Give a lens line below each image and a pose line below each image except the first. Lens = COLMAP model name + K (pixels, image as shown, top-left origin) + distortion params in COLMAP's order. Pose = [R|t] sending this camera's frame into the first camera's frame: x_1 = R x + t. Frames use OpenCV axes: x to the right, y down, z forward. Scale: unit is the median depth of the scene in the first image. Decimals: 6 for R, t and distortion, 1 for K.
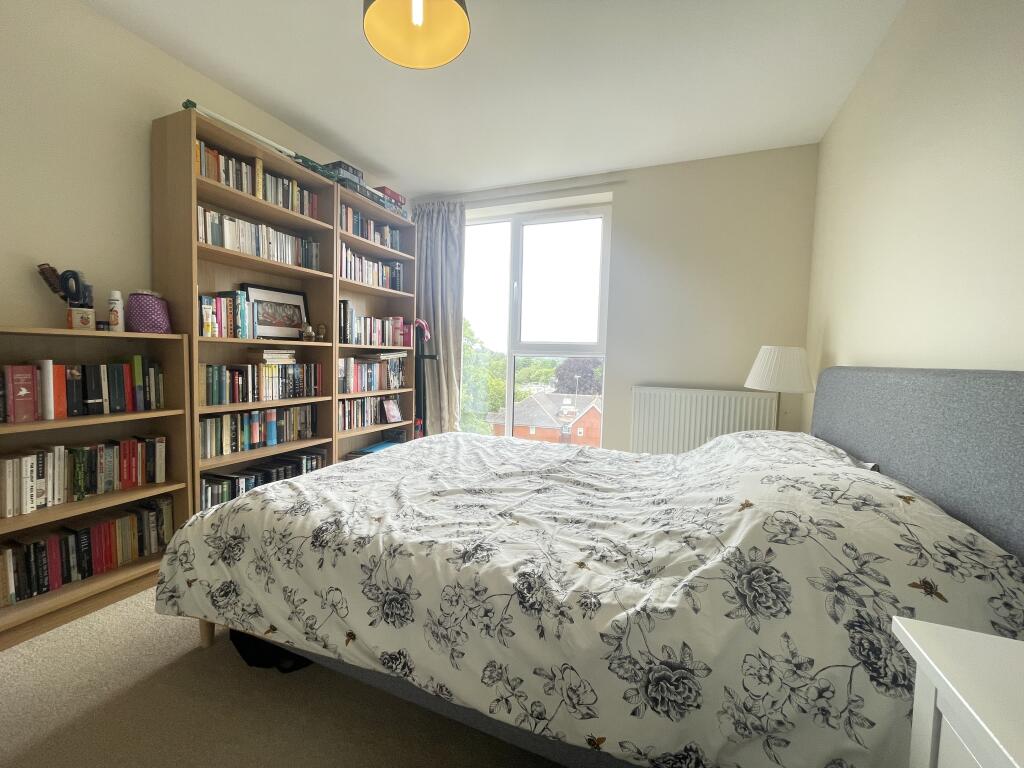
lens RADIAL K [[411.8, 0, 512.0], [0, 411.8, 384.0], [0, 0, 1]] dist [-0.001896, -0.000204]
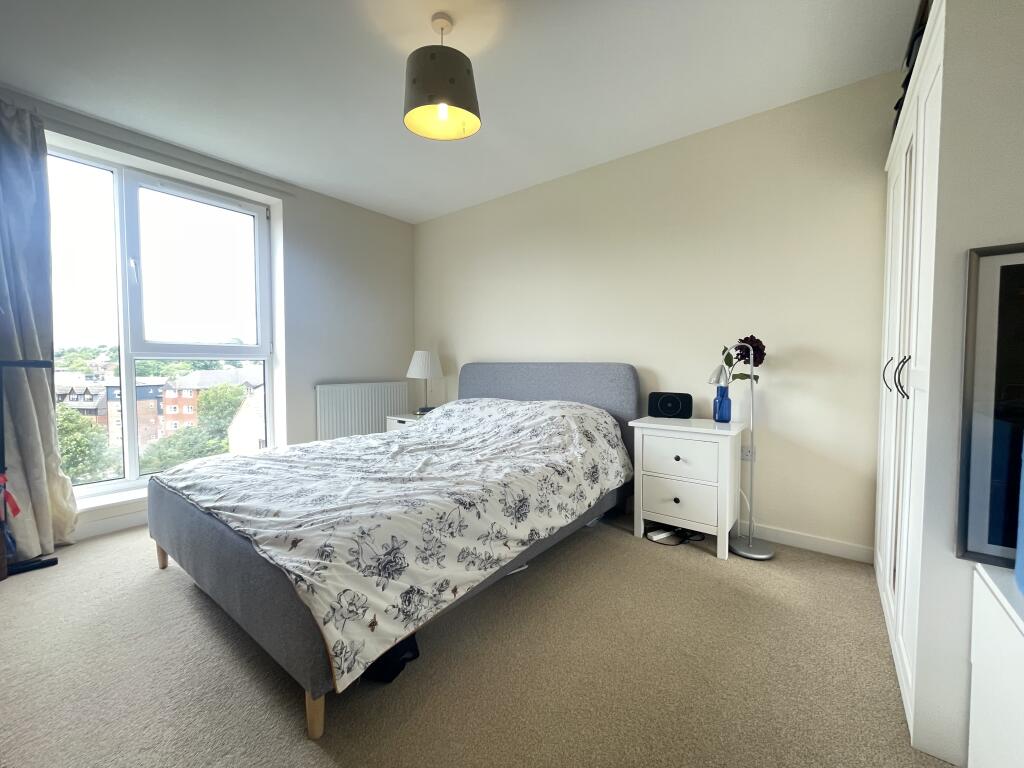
lens RADIAL K [[411.8, 0, 512.0], [0, 411.8, 384.0], [0, 0, 1]] dist [-0.001896, -0.000204]
pose [[0.268271, -0.071050, 0.960720, -1.456520], [0.067949, 0.996188, 0.054698, -0.053660], [-0.960944, 0.050606, 0.272076, 0.428045]]
